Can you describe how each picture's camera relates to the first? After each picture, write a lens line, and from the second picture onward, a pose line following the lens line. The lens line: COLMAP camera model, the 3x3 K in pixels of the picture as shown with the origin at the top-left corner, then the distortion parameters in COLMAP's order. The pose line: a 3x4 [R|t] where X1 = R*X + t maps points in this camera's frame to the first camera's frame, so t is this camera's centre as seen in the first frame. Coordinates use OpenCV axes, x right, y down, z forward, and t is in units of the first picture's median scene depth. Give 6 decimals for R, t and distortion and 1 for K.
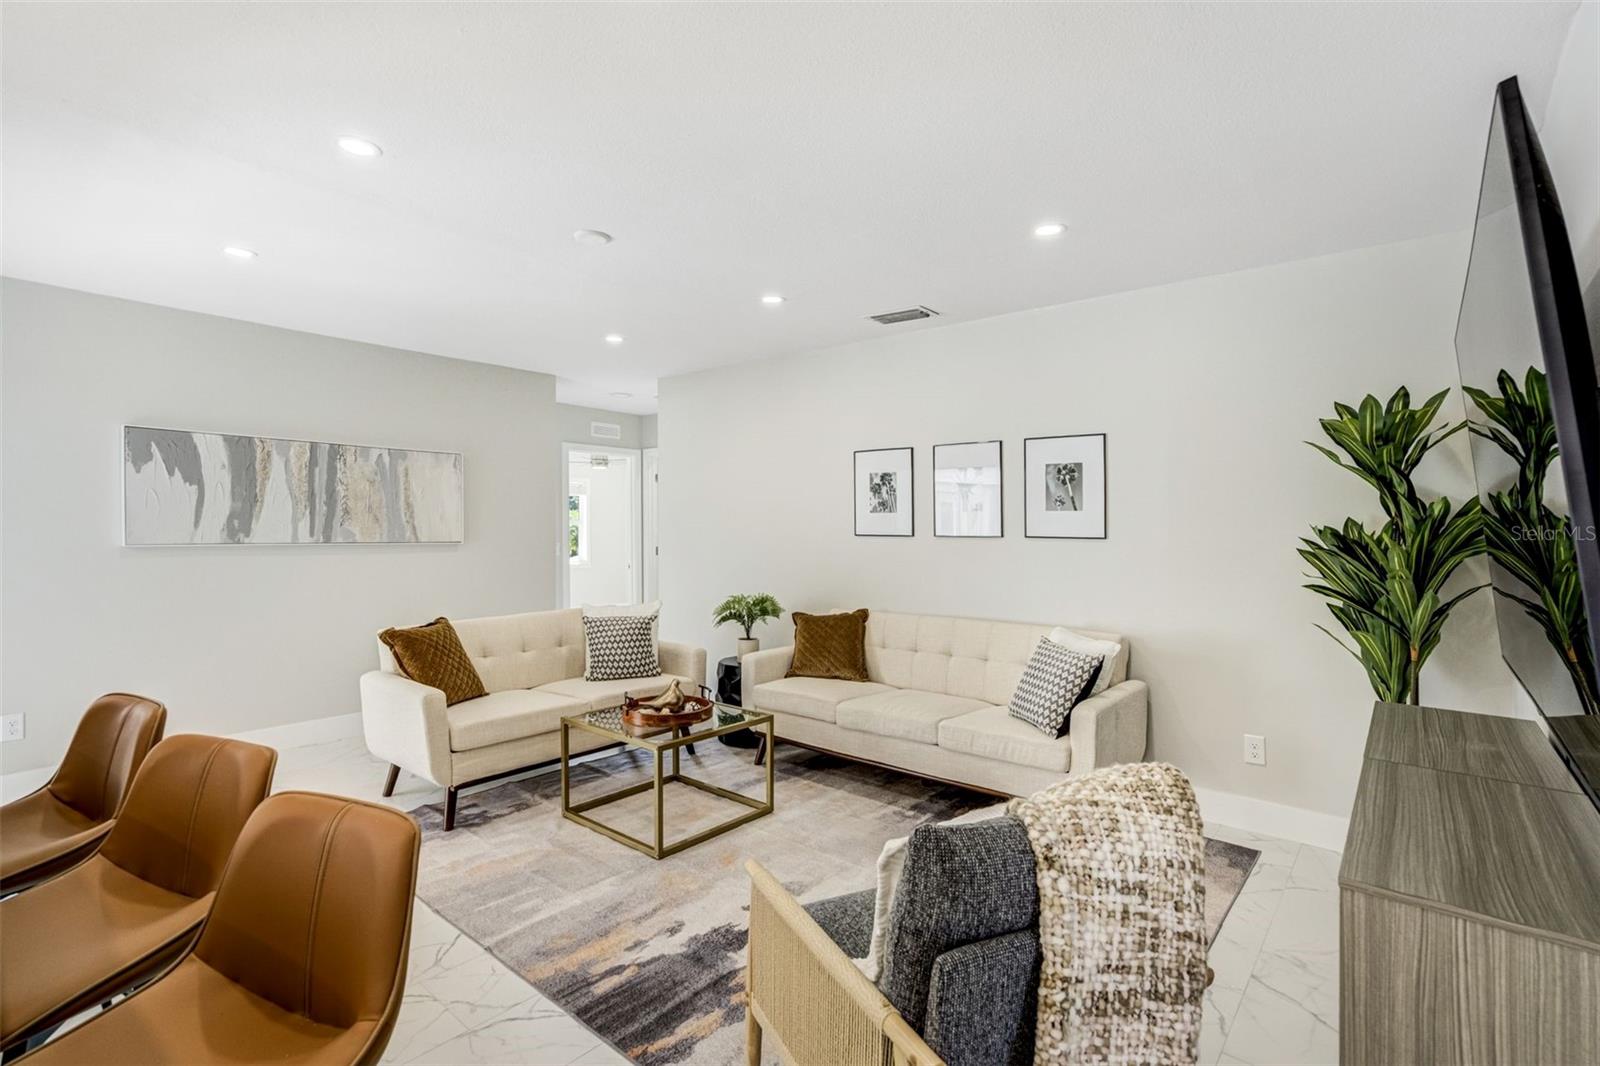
lens RADIAL K [[703.3, 0, 821.4], [0, 703.3, 535.0], [0, 0, 1]] dist [0.002496, 0.000787]
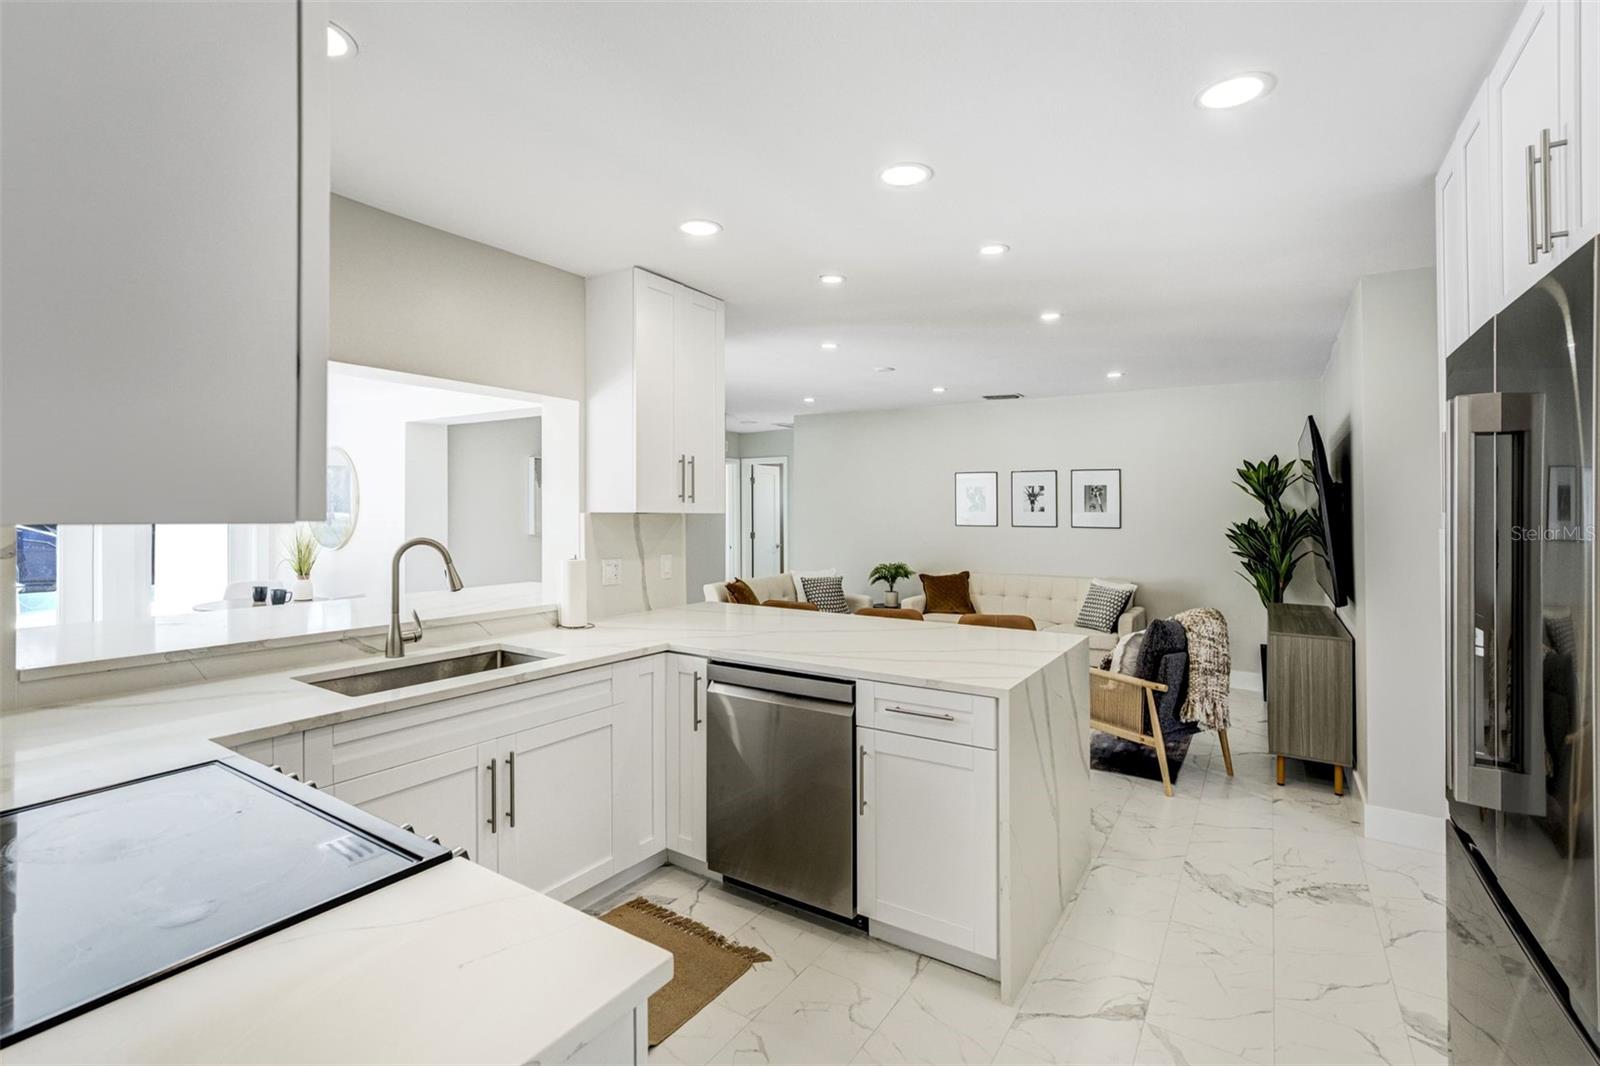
lens RADIAL K [[721.8, 0, 794.4], [0, 721.8, 514.1], [0, 0, 1]] dist [-0.000143, -0.000075]
pose [[0.991925, 0.002305, 0.126807, -0.825120], [-0.001437, 0.999975, -0.006934, -0.021656], [-0.126820, 0.006695, 0.991903, -0.900828]]
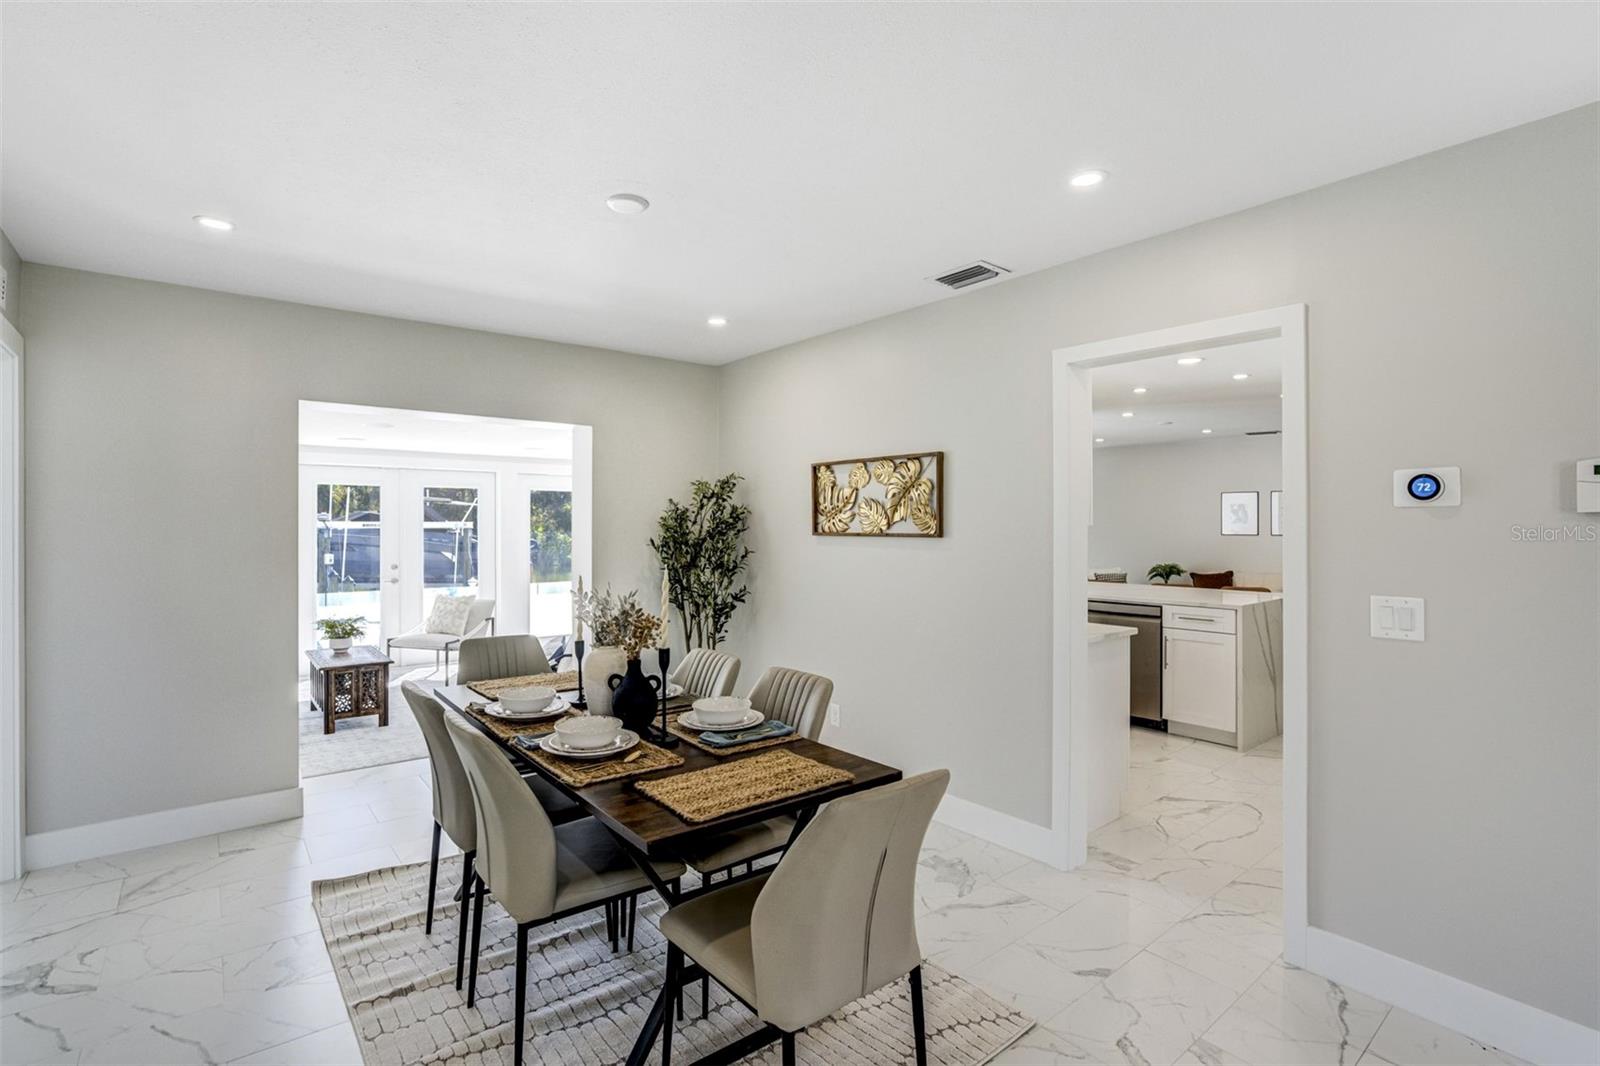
lens RADIAL K [[741.3, 0, 800.0], [0, 741.3, 533.0], [0, 0, 1]] dist [-0.014536, 0.000118]
pose [[0.983943, 0.001027, -0.178481, -1.205037], [-0.000543, 0.999996, 0.002765, -0.015568], [0.178483, -0.002623, 0.983939, -2.033504]]
